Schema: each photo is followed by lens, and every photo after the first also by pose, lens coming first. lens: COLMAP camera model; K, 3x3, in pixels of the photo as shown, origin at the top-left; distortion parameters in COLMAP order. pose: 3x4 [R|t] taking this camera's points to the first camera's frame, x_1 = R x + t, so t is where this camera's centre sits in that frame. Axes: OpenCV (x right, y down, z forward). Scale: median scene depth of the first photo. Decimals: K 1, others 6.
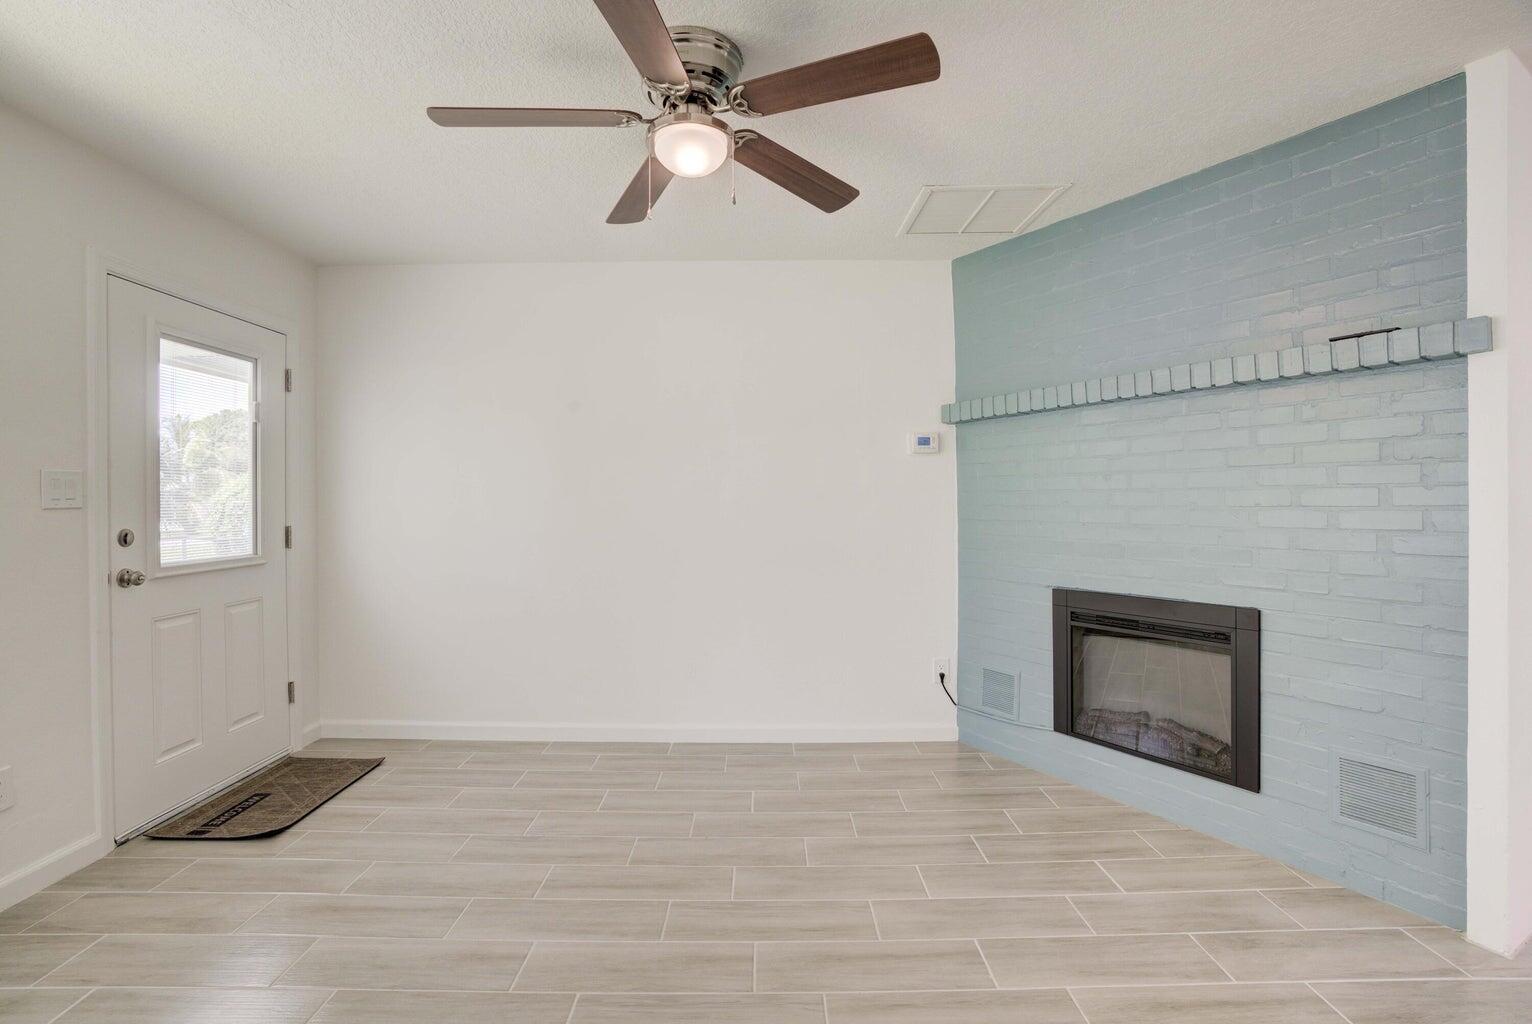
lens RADIAL K [[699.1, 0, 763.5], [0, 699.1, 499.4], [0, 0, 1]] dist [-0.070573, 0.026347]
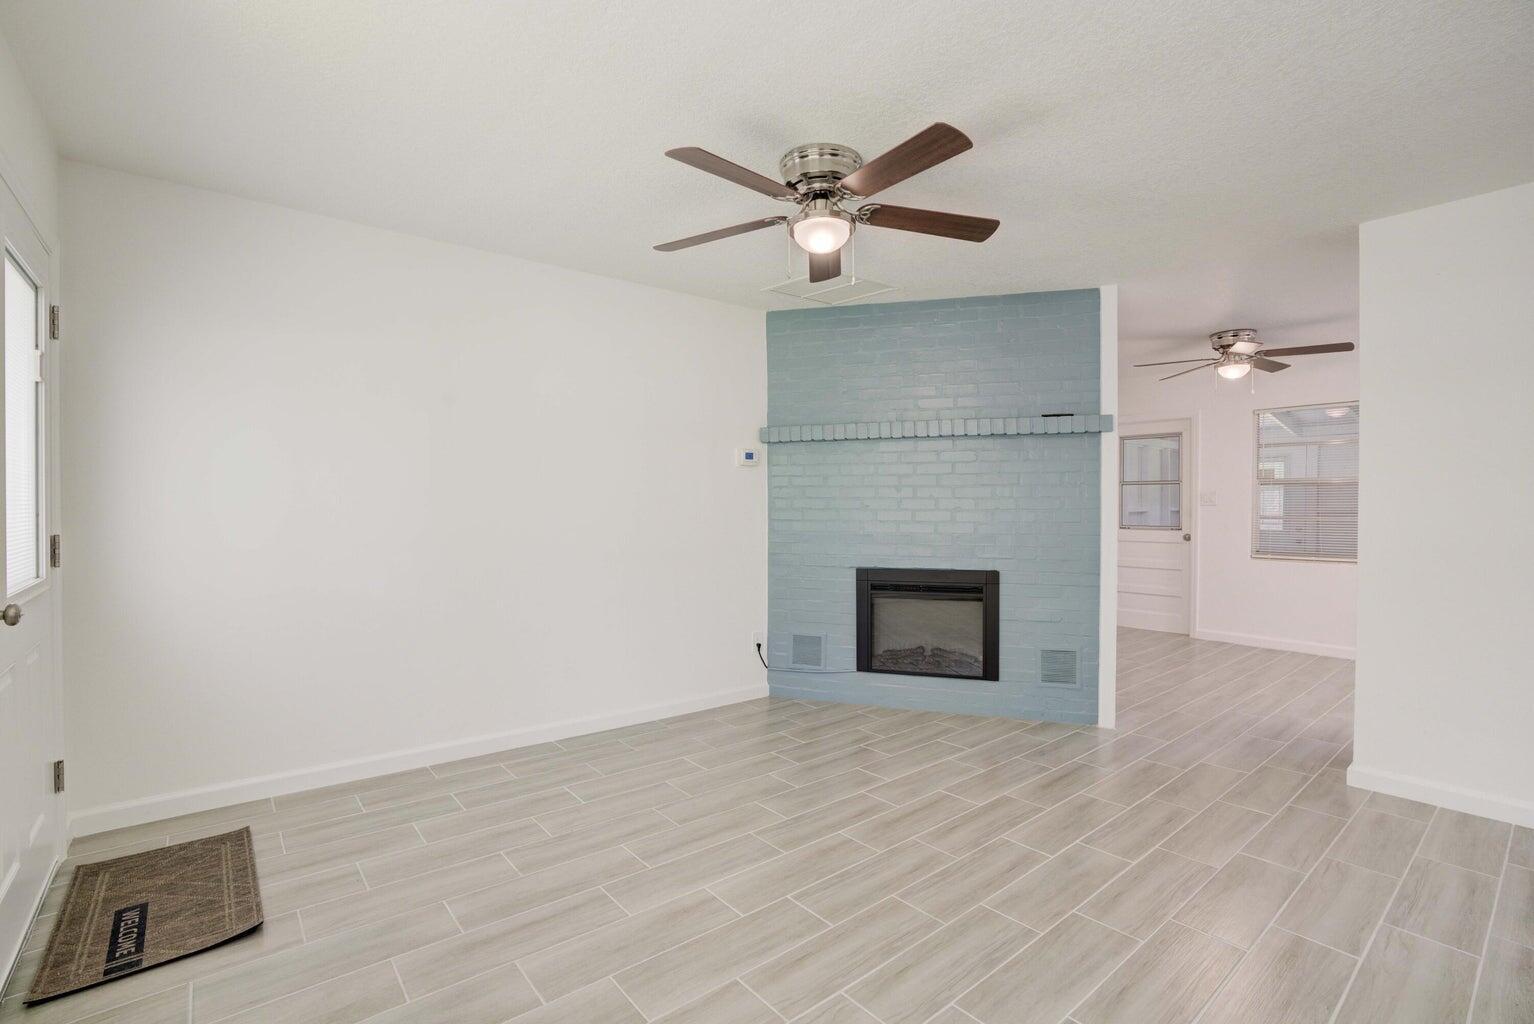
lens RADIAL K [[698.2, 0, 767.0], [0, 698.2, 512.0], [0, 0, 1]] dist [-0.071957, 0.025505]
pose [[0.777365, 0.000450, 0.629050, -0.663954], [-0.007680, 0.999932, 0.008774, 0.005356], [-0.629003, -0.011652, 0.777316, 0.029033]]
